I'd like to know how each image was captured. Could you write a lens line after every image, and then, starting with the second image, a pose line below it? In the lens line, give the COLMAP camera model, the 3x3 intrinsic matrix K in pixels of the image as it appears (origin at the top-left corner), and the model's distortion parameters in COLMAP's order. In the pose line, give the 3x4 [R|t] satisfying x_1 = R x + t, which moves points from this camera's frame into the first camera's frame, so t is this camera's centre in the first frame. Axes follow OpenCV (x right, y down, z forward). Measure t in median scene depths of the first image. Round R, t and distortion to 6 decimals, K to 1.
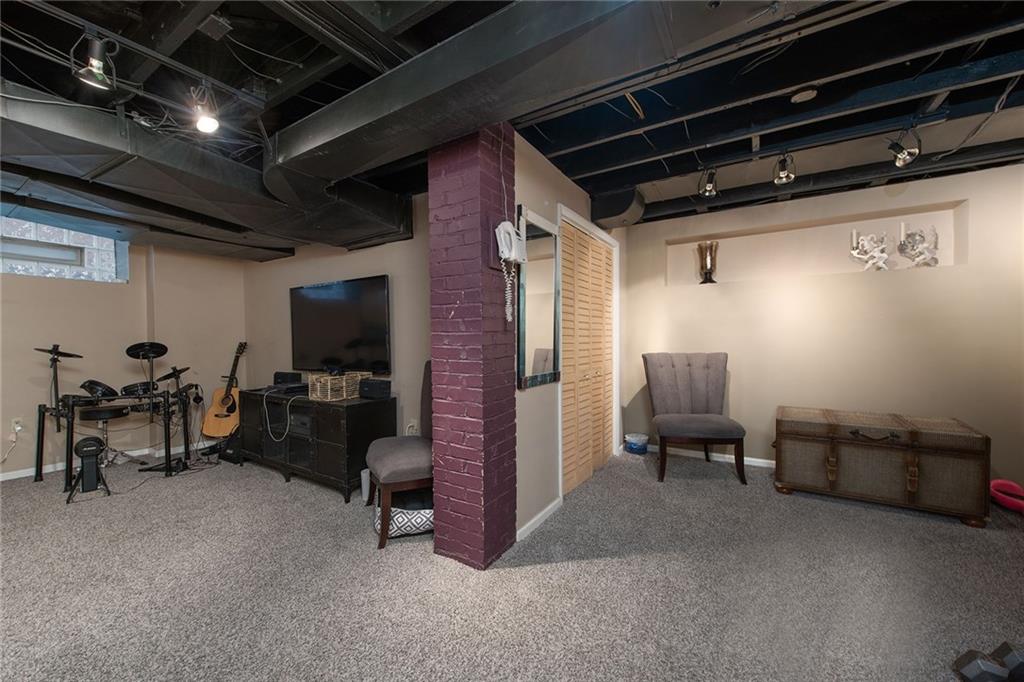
lens RADIAL K [[400.5, 0, 515.5], [0, 400.5, 344.1], [0, 0, 1]] dist [0.001515, -0.001150]
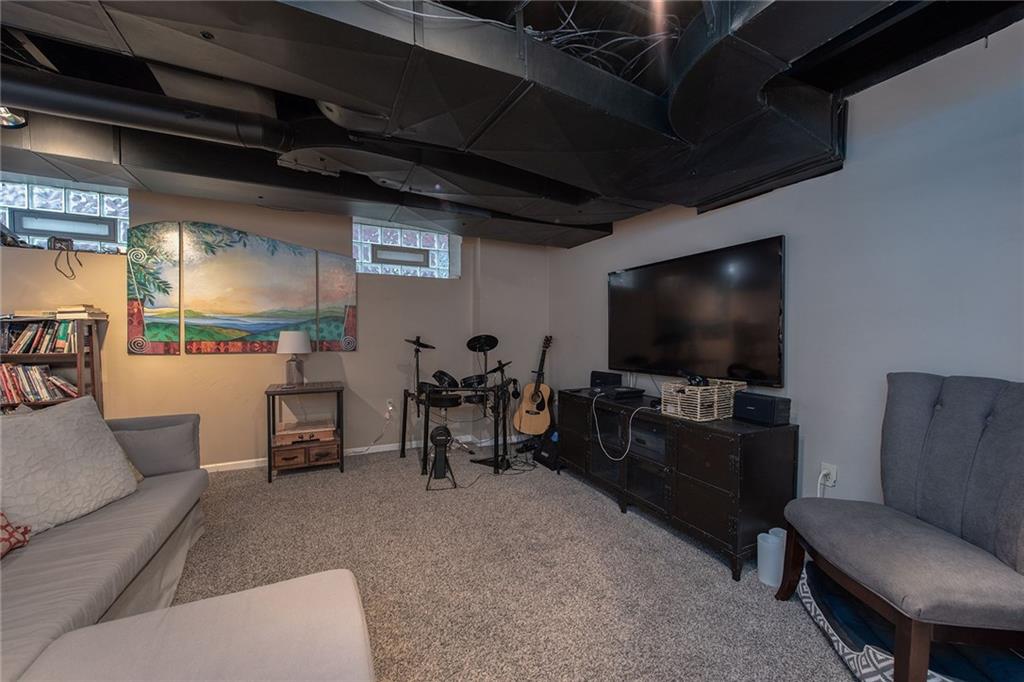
lens RADIAL K [[400.5, 0, 509.9], [0, 400.5, 340.9], [0, 0, 1]] dist [0.001515, -0.001150]
pose [[0.844573, 0.018675, -0.535115, -0.322482], [-0.015358, 0.999825, 0.010653, -0.001247], [0.535221, -0.000779, 0.844712, 0.197896]]
